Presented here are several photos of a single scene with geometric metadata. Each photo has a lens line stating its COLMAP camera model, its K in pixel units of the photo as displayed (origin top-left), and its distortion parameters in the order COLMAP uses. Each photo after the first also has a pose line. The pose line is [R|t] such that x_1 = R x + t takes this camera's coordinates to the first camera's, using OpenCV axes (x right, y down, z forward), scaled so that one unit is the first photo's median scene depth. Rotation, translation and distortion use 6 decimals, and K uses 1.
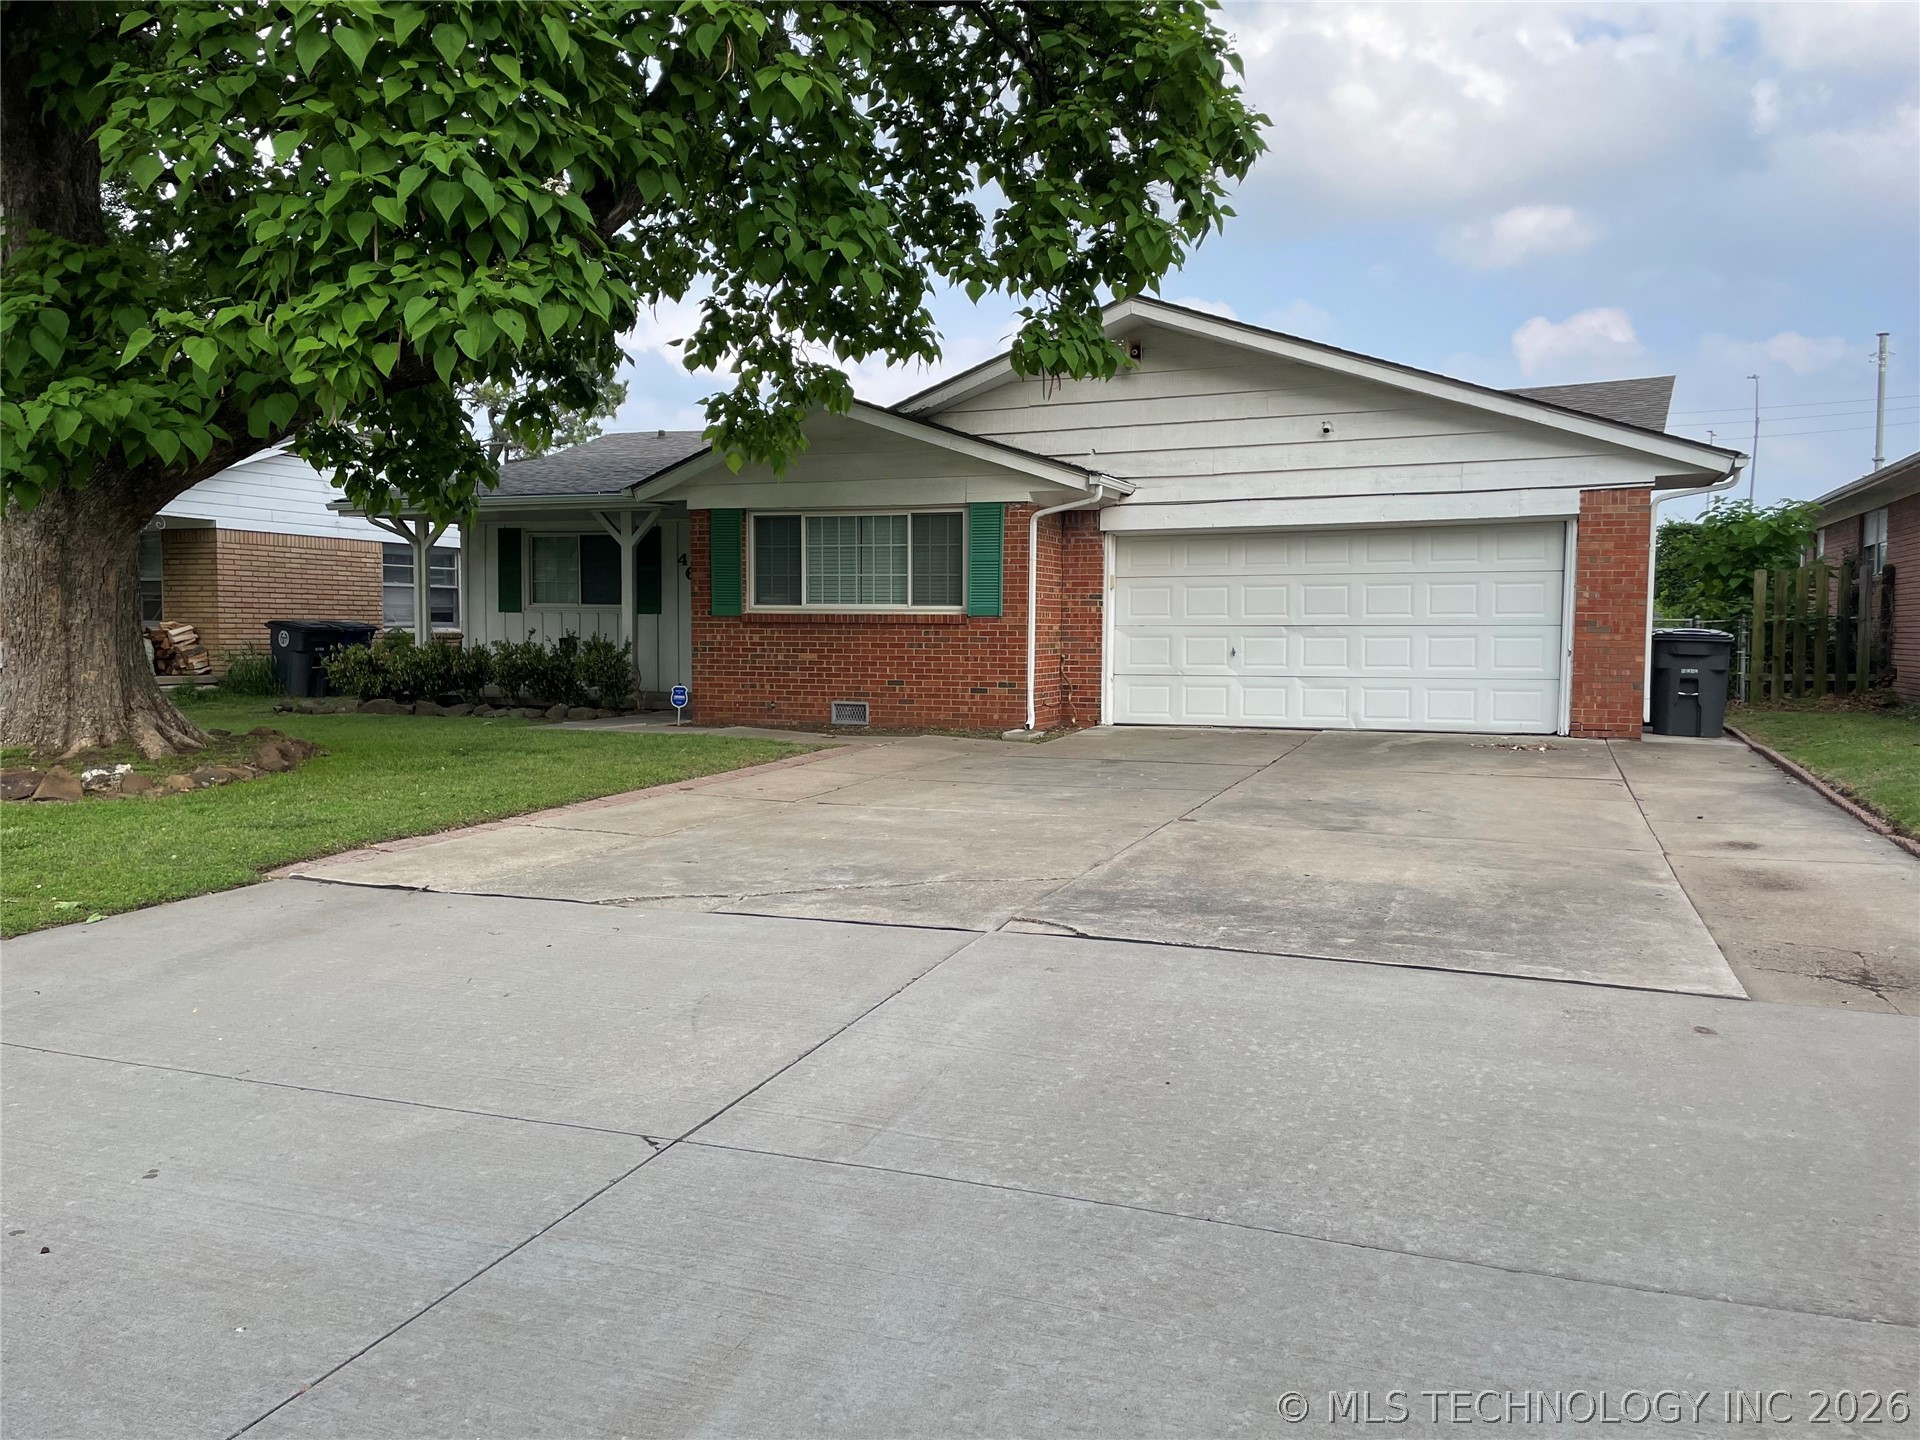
lens RADIAL K [[1468.2, 0, 971.4], [0, 1468.2, 716.2], [0, 0, 1]] dist [0.106426, -0.150785]
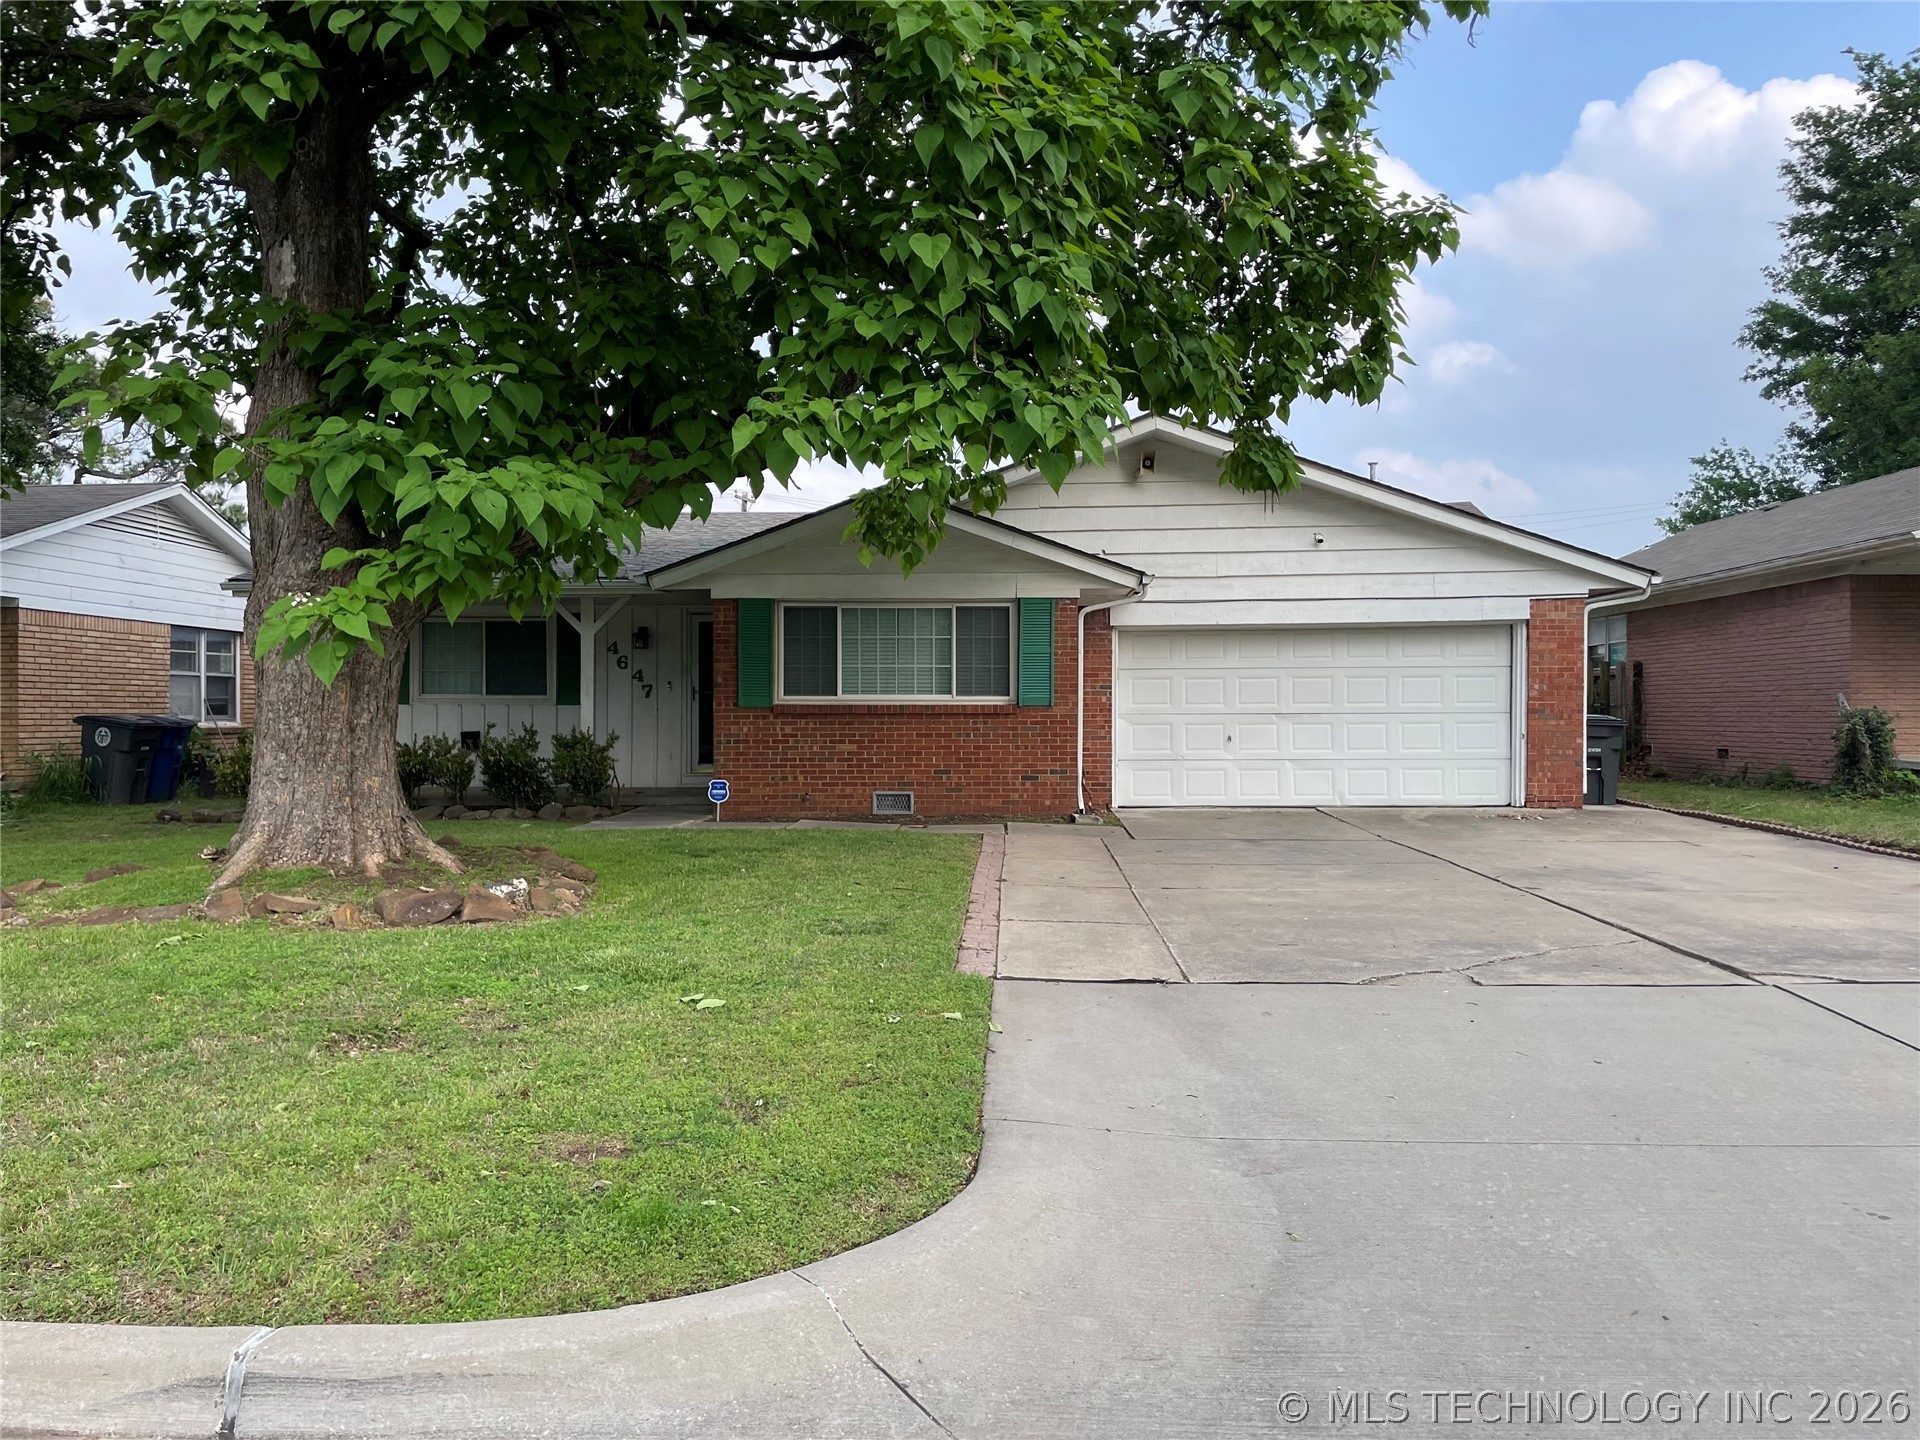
lens RADIAL K [[1468.2, 0, 971.4], [0, 1468.2, 716.2], [0, 0, 1]] dist [0.106426, -0.150785]
pose [[0.943094, -0.007328, 0.332445, -0.371244], [0.026446, 0.998243, -0.053018, -0.006878], [-0.331472, 0.058793, 0.941631, 0.034335]]
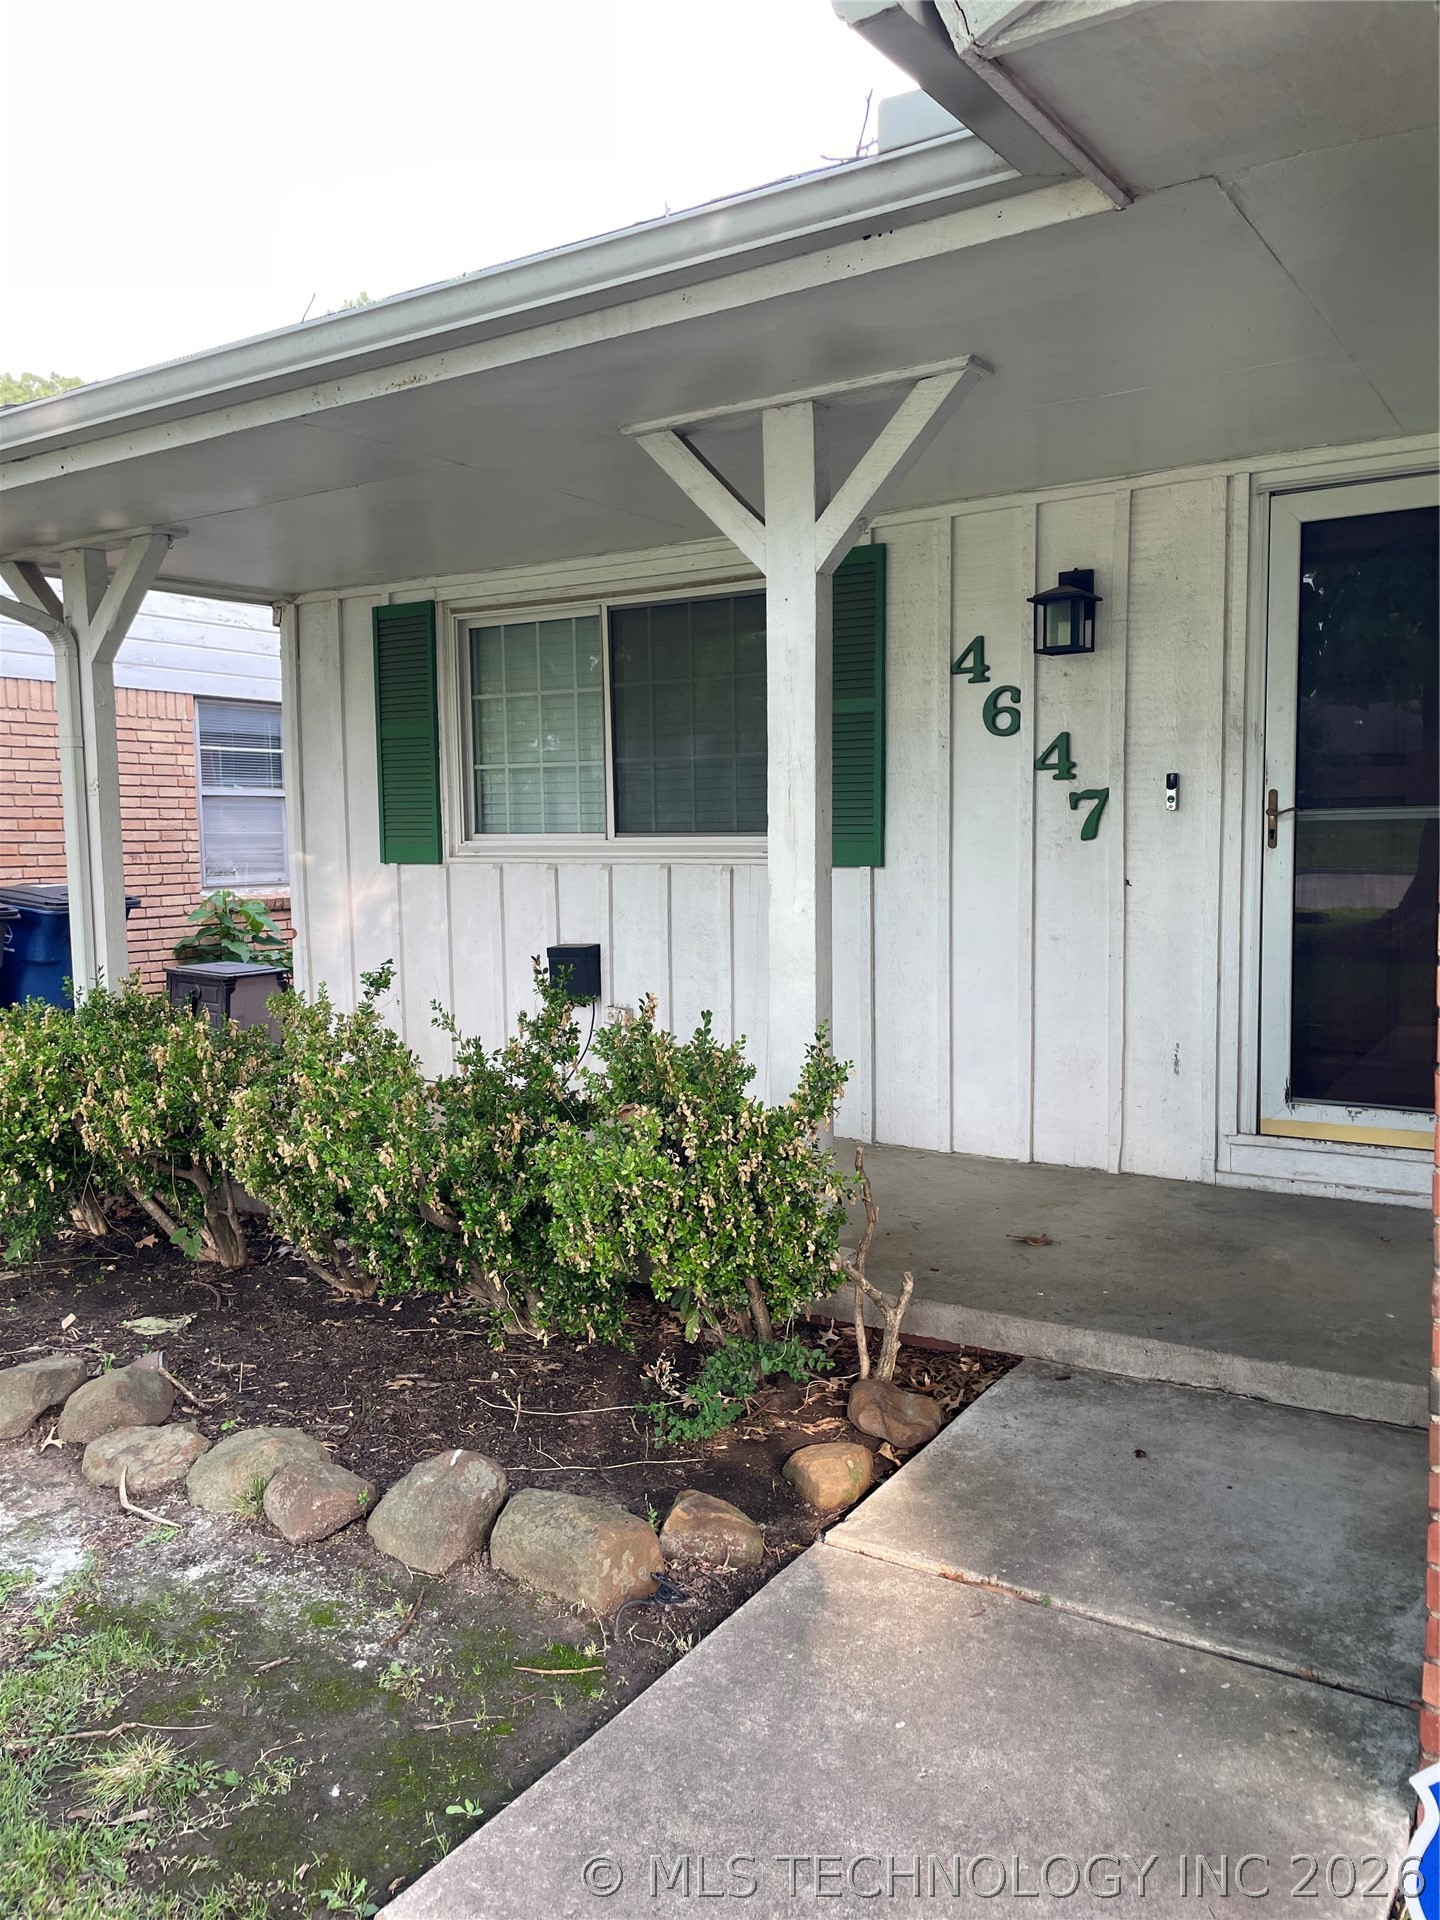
lens RADIAL K [[1468.2, 0, 720.0], [0, 1468.2, 960.0], [0, 0, 1]] dist [0.106426, -0.150785]
pose [[0.978080, -0.001332, -0.208225, -0.232429], [0.007120, 0.999609, 0.027051, -0.075744], [0.208107, -0.027940, 0.977707, 0.919859]]
